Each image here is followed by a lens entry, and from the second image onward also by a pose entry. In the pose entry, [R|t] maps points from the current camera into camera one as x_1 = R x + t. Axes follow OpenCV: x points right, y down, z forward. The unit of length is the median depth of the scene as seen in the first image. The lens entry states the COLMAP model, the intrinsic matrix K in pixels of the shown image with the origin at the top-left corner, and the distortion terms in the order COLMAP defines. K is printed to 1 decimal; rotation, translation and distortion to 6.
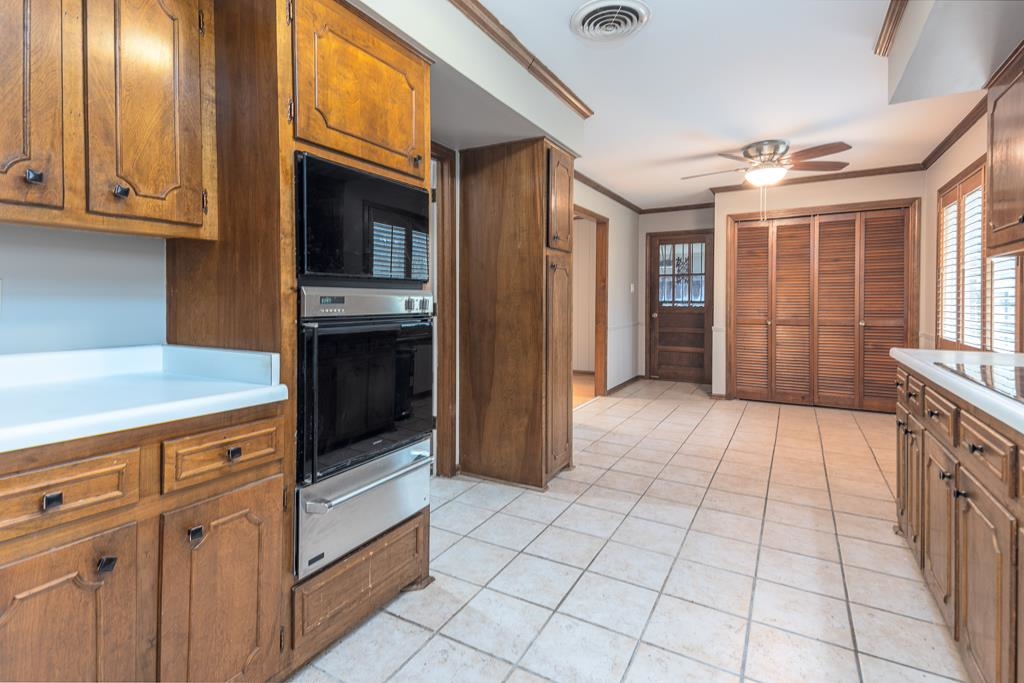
lens RADIAL K [[493.9, 0, 512.6], [0, 493.9, 308.6], [0, 0, 1]] dist [0.036795, -0.000594]
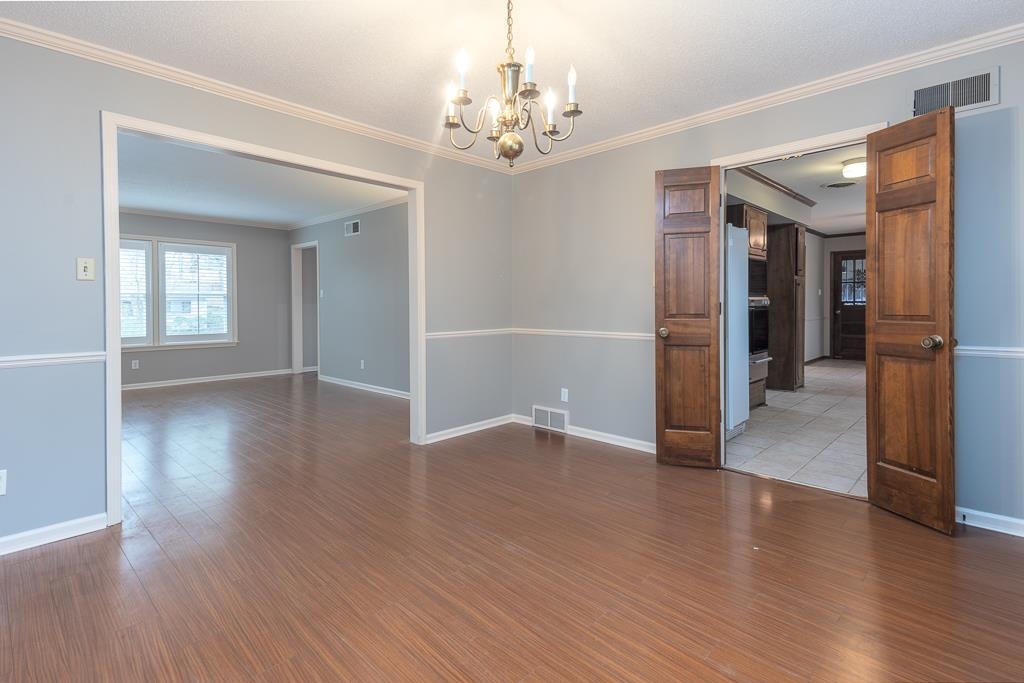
lens RADIAL K [[493.9, 0, 512.6], [0, 493.9, 308.6], [0, 0, 1]] dist [0.036795, -0.000594]
pose [[0.968495, -0.000336, -0.249031, -0.398763], [-0.000614, 0.999993, -0.003736, 0.017249], [0.249031, 0.003771, 0.968488, -0.941563]]
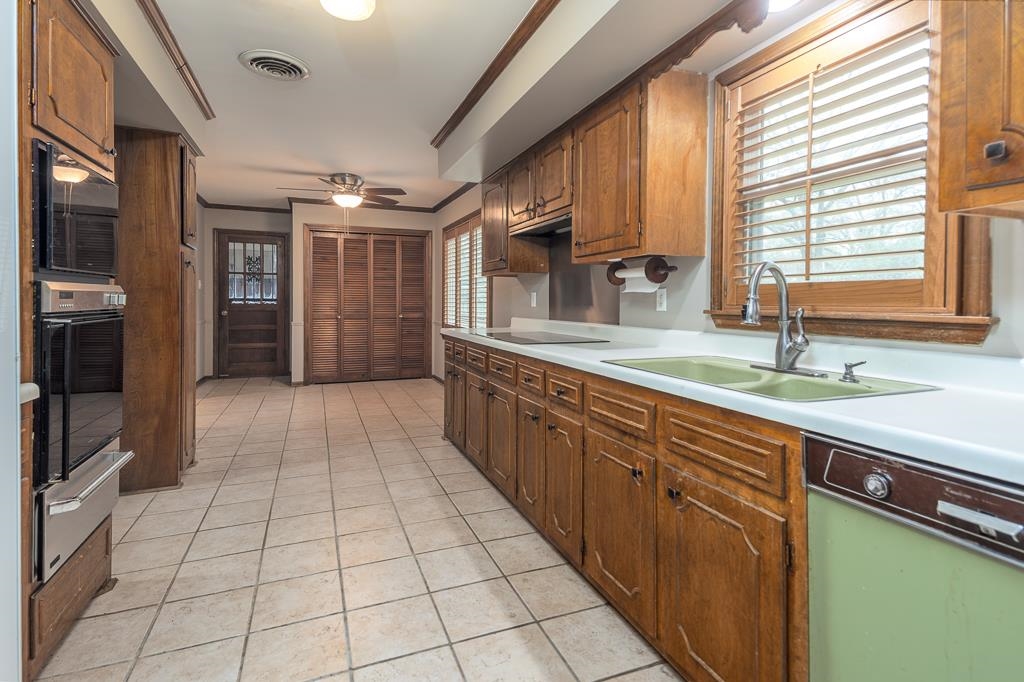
lens RADIAL K [[493.9, 0, 512.6], [0, 493.9, 308.1], [0, 0, 1]] dist [0.036795, -0.000594]
pose [[0.623786, -0.006418, 0.781569, -0.222116], [0.004426, 0.999979, 0.004679, 0.003111], [-0.781583, 0.000541, 0.623801, -0.113910]]
